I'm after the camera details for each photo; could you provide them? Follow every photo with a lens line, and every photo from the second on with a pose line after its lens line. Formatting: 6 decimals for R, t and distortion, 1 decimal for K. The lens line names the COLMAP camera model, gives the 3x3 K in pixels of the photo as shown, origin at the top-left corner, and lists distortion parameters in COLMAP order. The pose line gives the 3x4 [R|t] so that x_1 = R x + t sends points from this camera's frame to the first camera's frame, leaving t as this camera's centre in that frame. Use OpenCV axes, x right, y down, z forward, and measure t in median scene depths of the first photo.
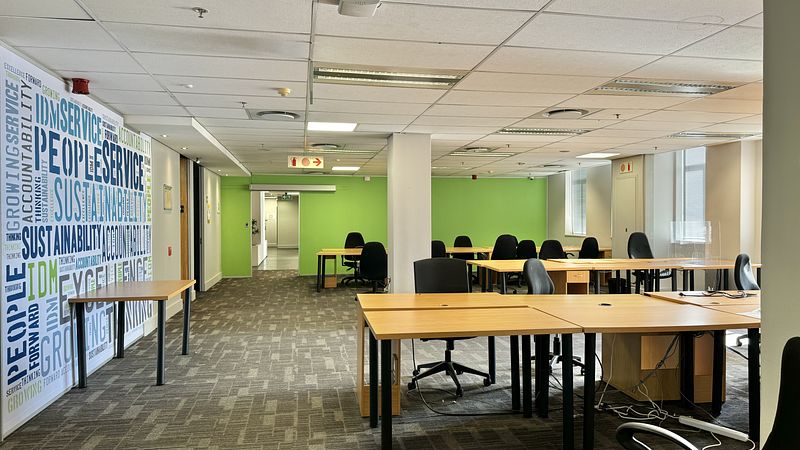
lens RADIAL K [[570.3, 0, 401.1], [0, 570.3, 225.8], [0, 0, 1]] dist [0.013234, -0.004121]
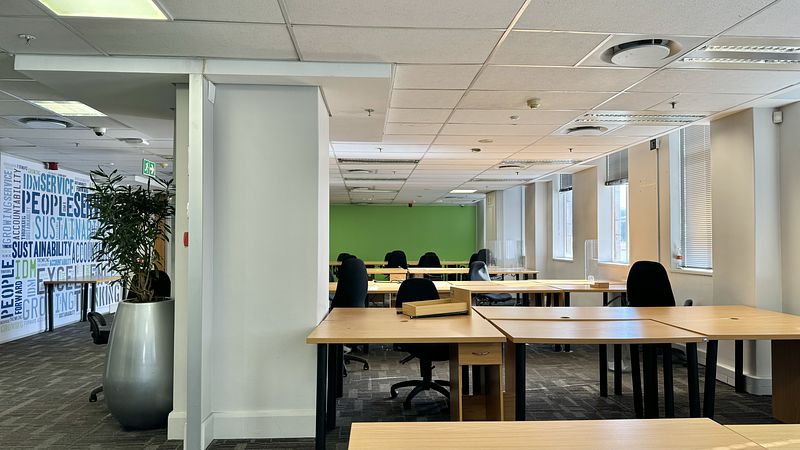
lens RADIAL K [[570.3, 0, 398.7], [0, 570.3, 225.0], [0, 0, 1]] dist [0.013234, -0.004121]
pose [[0.992998, -0.002975, -0.118097, 0.794699], [-0.001615, 0.999247, -0.038759, 0.016821], [0.118124, 0.038678, 0.992245, -0.720677]]
